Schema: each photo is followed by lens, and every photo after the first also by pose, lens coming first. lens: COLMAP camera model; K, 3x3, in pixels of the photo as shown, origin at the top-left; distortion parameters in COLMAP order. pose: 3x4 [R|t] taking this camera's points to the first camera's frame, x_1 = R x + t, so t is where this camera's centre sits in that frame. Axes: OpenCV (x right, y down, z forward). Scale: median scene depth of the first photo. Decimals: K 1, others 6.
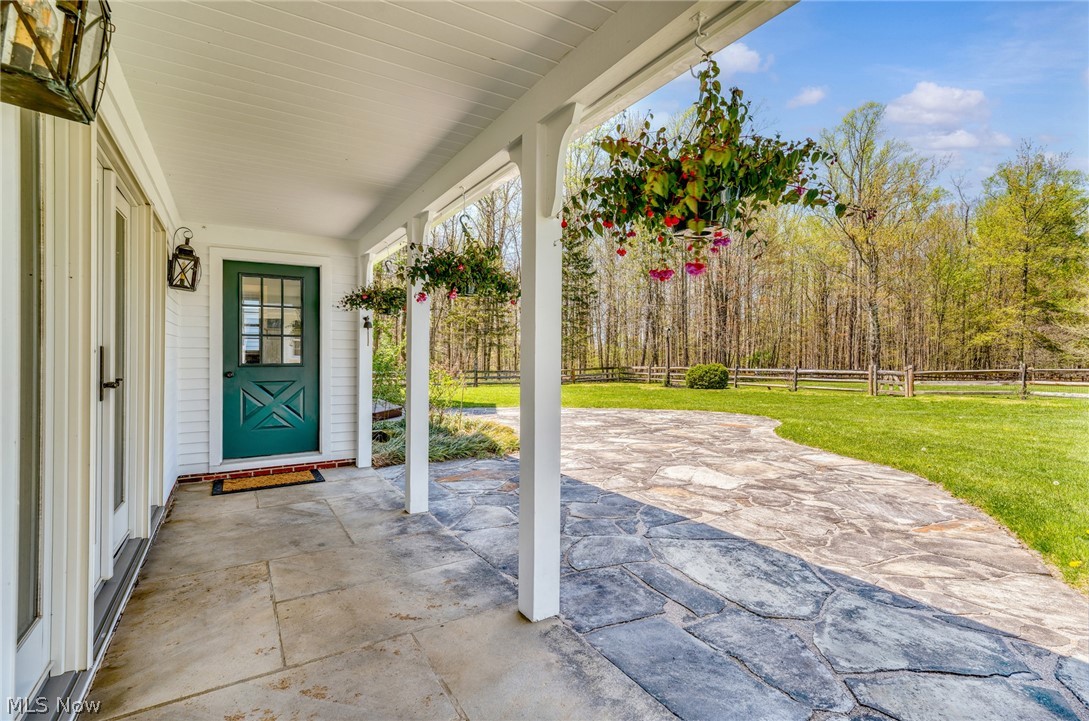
lens RADIAL K [[496.9, 0, 544.5], [0, 496.9, 360.5], [0, 0, 1]] dist [-0.000721, -0.000107]
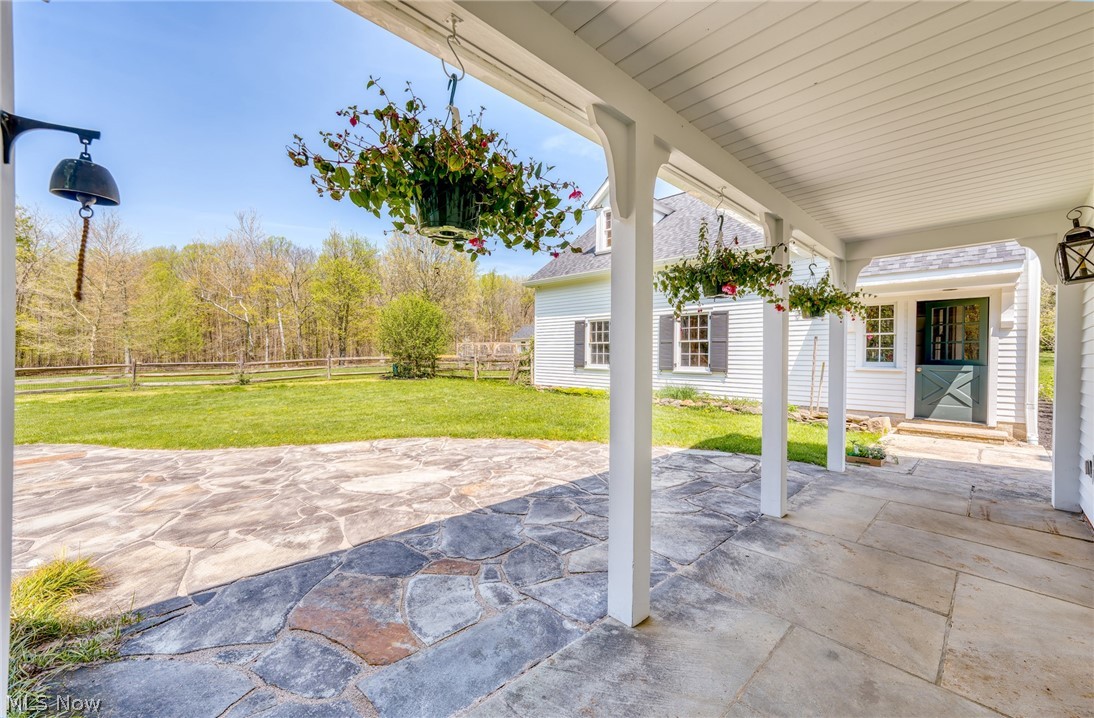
lens RADIAL K [[437.4, 0, 547.0], [0, 437.4, 359.0], [0, 0, 1]] dist [0.000413, 0.000236]
pose [[-0.210228, -0.009809, 0.977603, -0.809626], [-0.000428, 0.999950, 0.009942, -0.012088], [-0.977652, 0.001672, -0.210222, 1.304251]]
